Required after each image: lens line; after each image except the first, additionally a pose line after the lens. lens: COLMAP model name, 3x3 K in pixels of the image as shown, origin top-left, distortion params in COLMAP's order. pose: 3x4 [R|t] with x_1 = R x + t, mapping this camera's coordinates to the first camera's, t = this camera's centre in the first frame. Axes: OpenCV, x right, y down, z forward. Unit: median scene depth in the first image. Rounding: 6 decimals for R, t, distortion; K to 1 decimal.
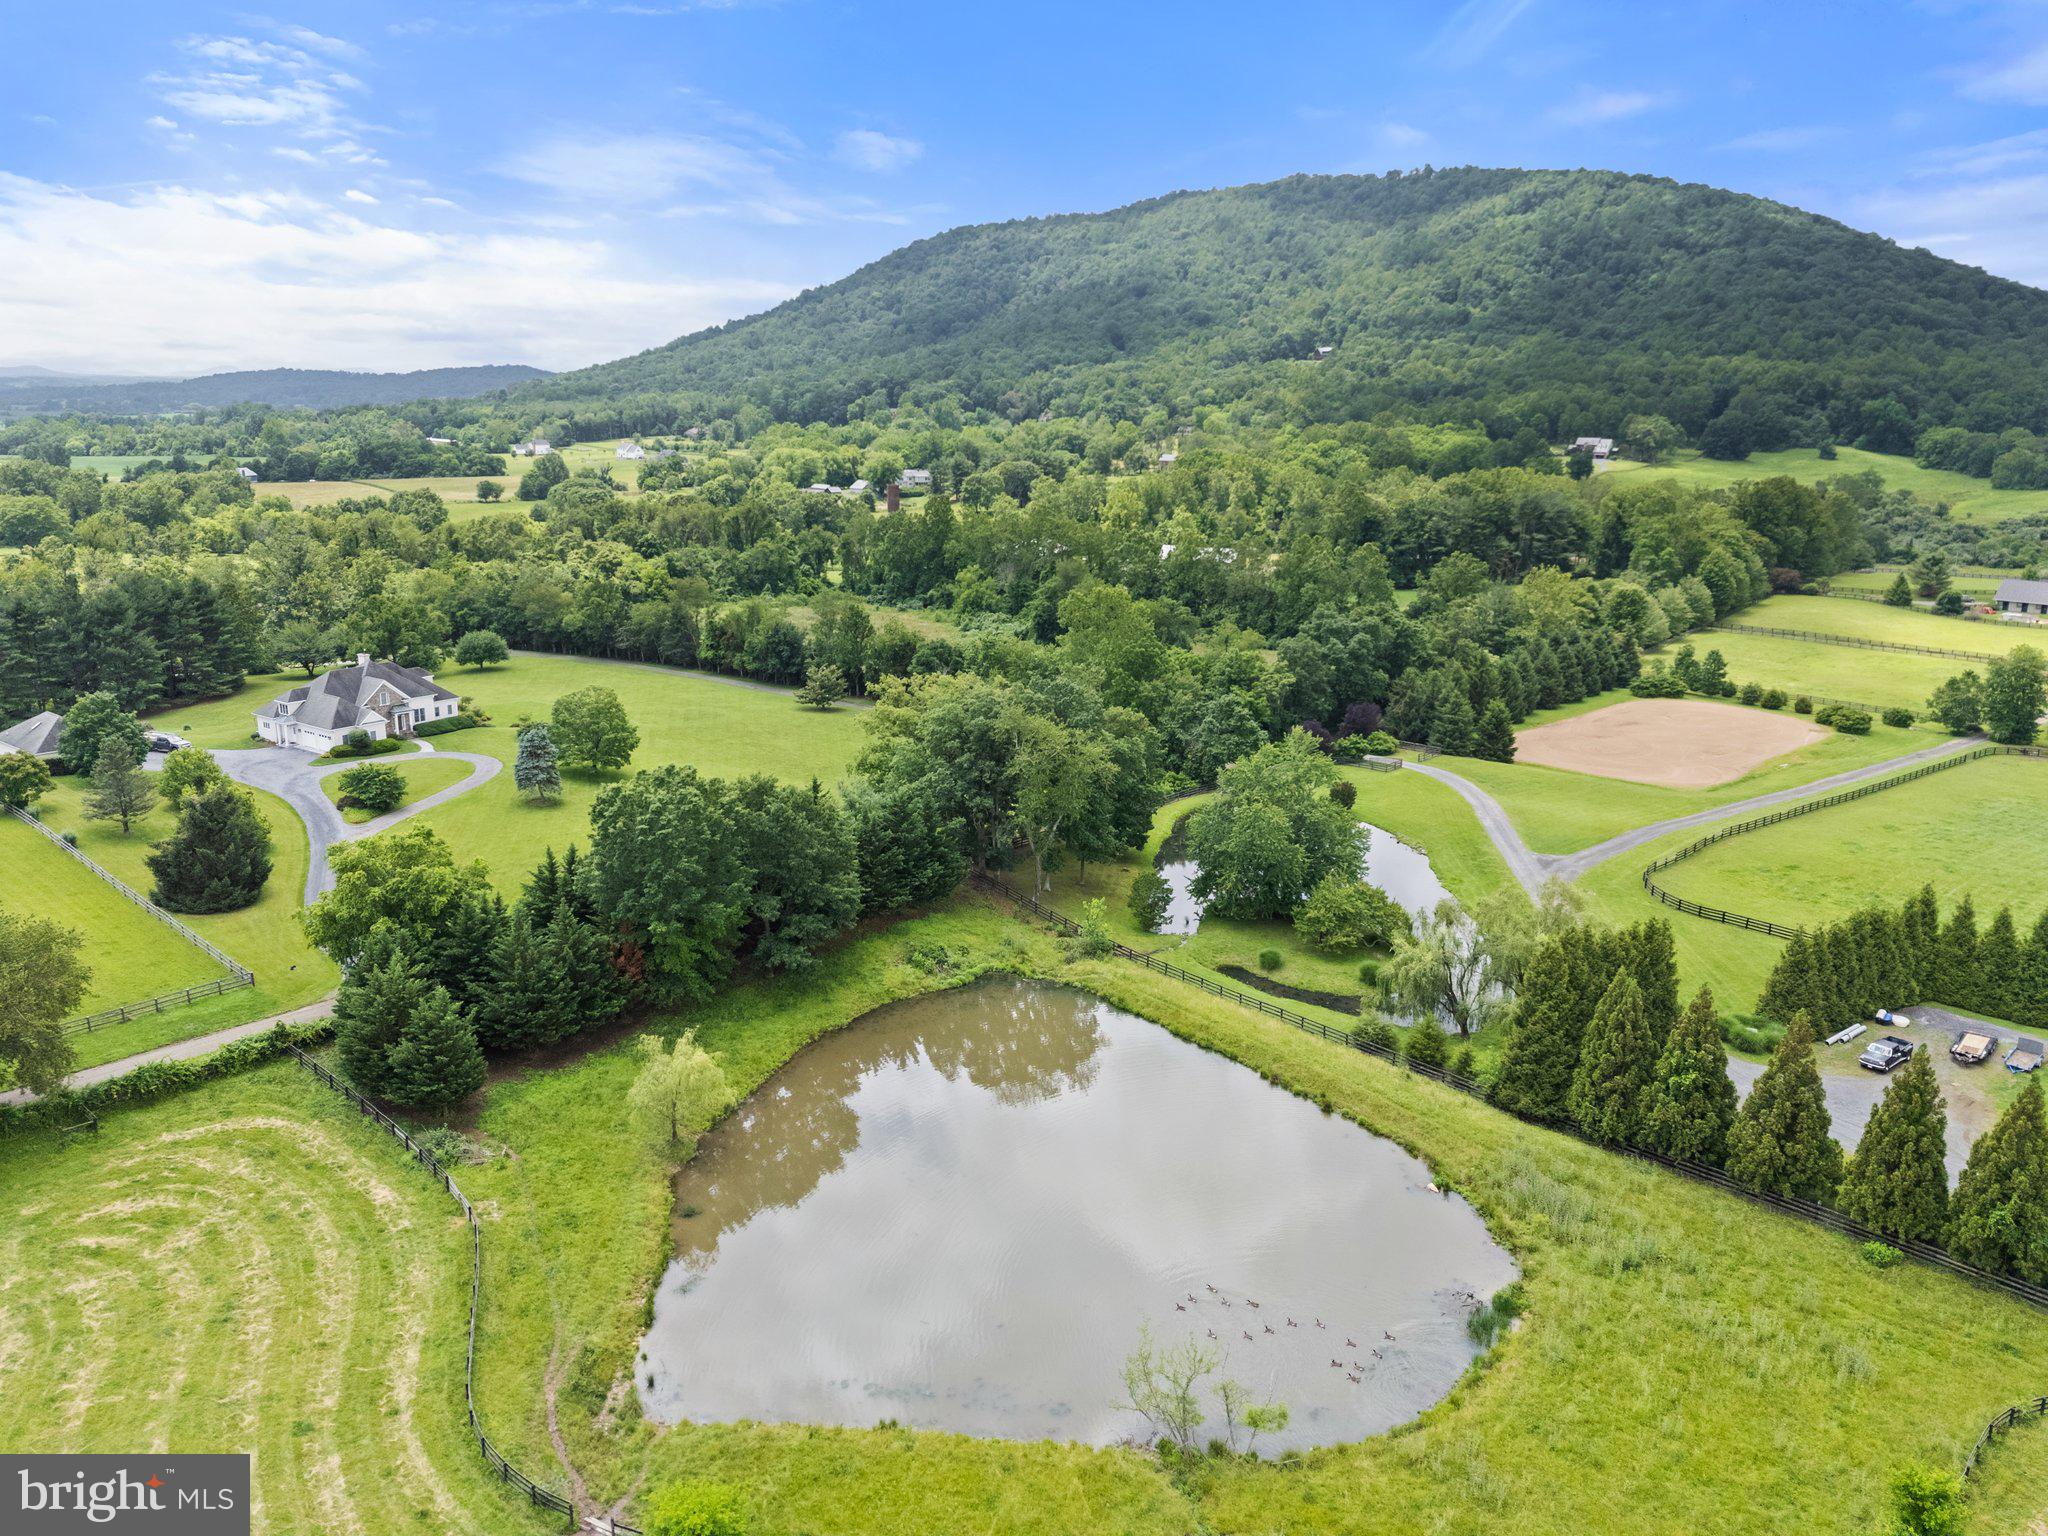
lens RADIAL K [[1481.3, 0, 1017.4], [0, 1481.3, 763.3], [0, 0, 1]] dist [0.008577, -0.004971]
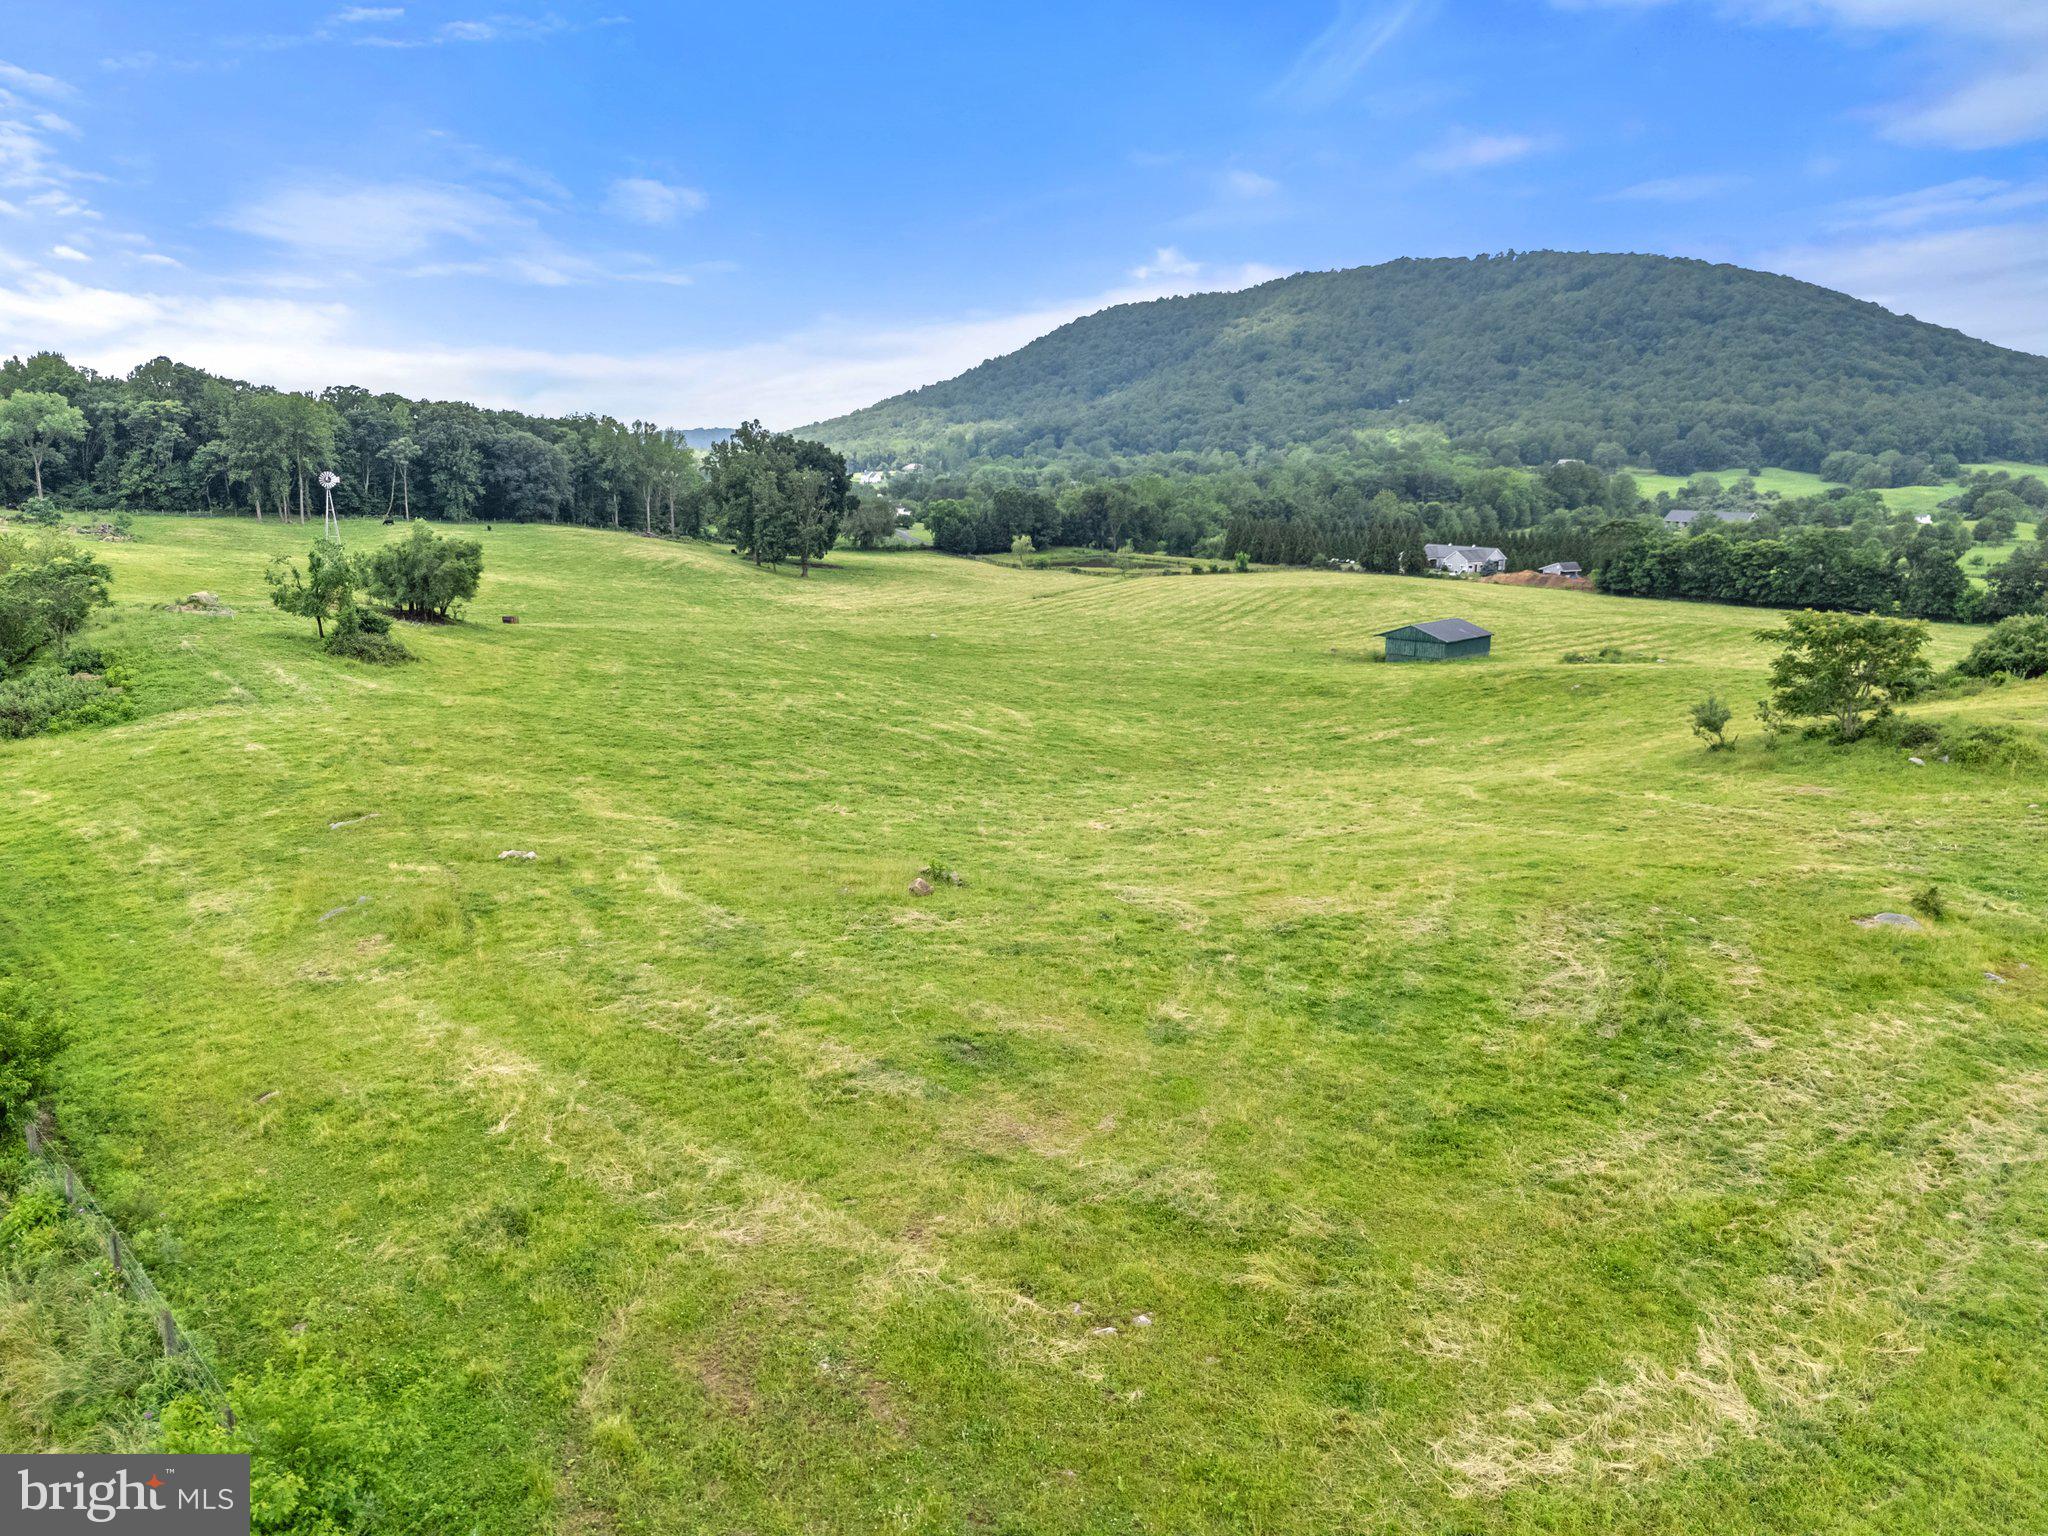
lens RADIAL K [[1481.3, 0, 1033.7], [0, 1481.3, 771.4], [0, 0, 1]] dist [0.008577, -0.004971]
pose [[0.995592, 0.015285, -0.092534, 0.018000], [-0.018648, 0.999193, -0.035579, 0.087682], [0.091916, 0.037147, 0.995074, -0.276537]]
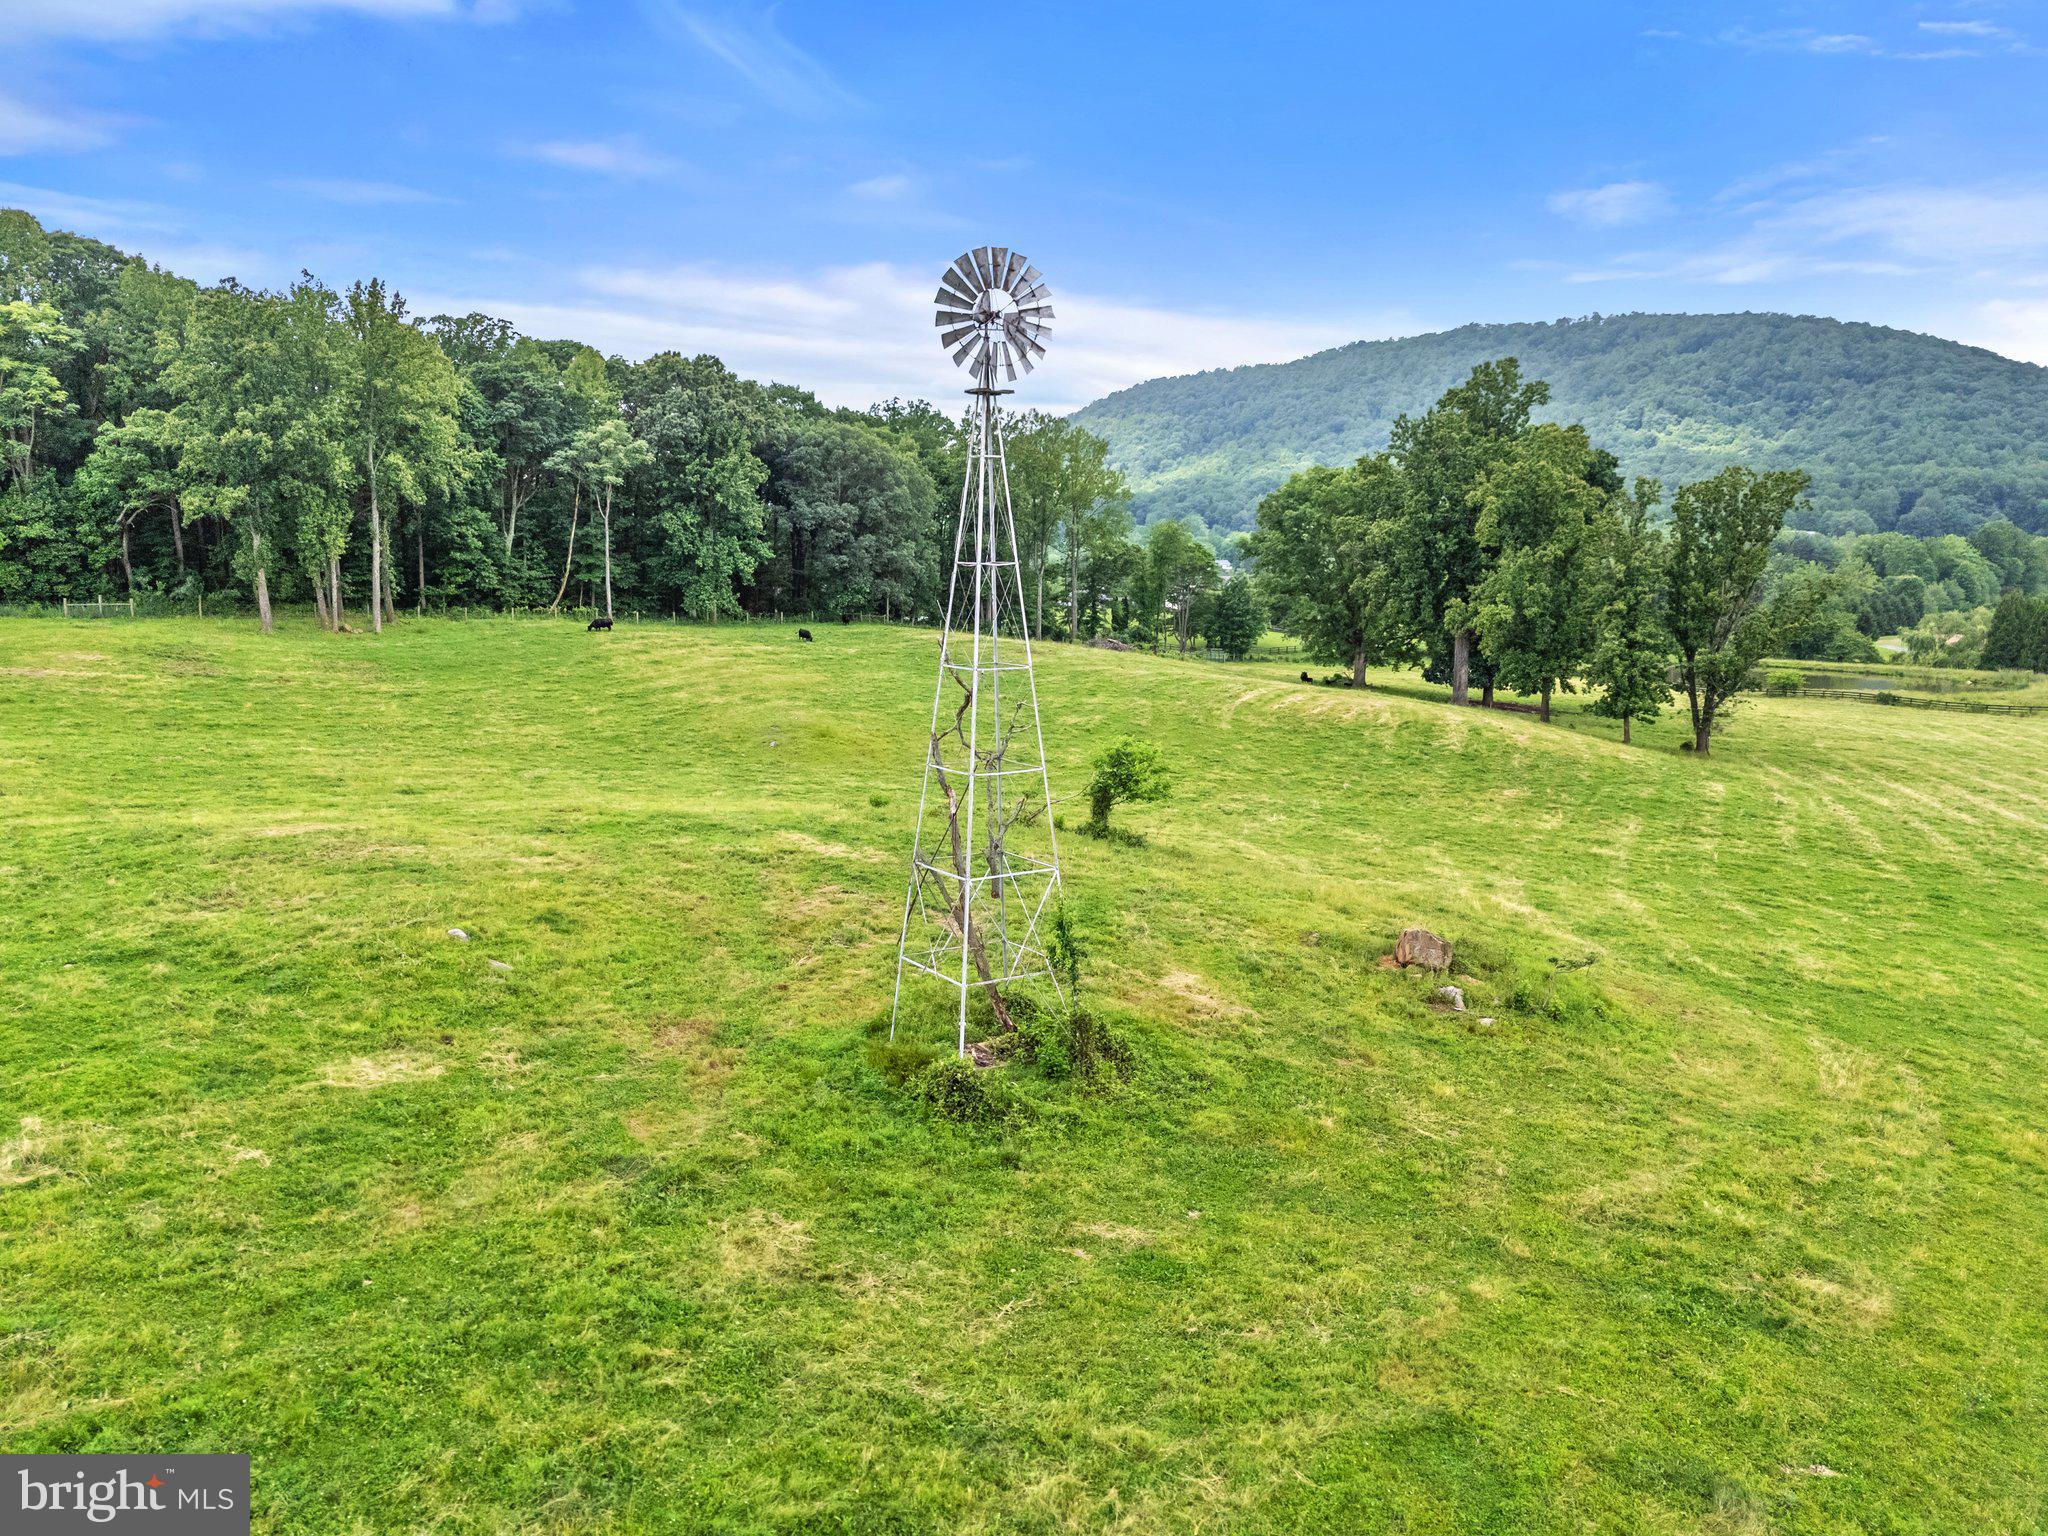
lens RADIAL K [[1481.3, 0, 1024.2], [0, 1481.3, 776.1], [0, 0, 1]] dist [0.008577, -0.004971]
pose [[0.997211, -0.001356, -0.074616, -0.086878], [-0.005492, 0.995791, -0.091486, 0.054879], [0.074426, 0.091641, 0.993007, -0.120775]]
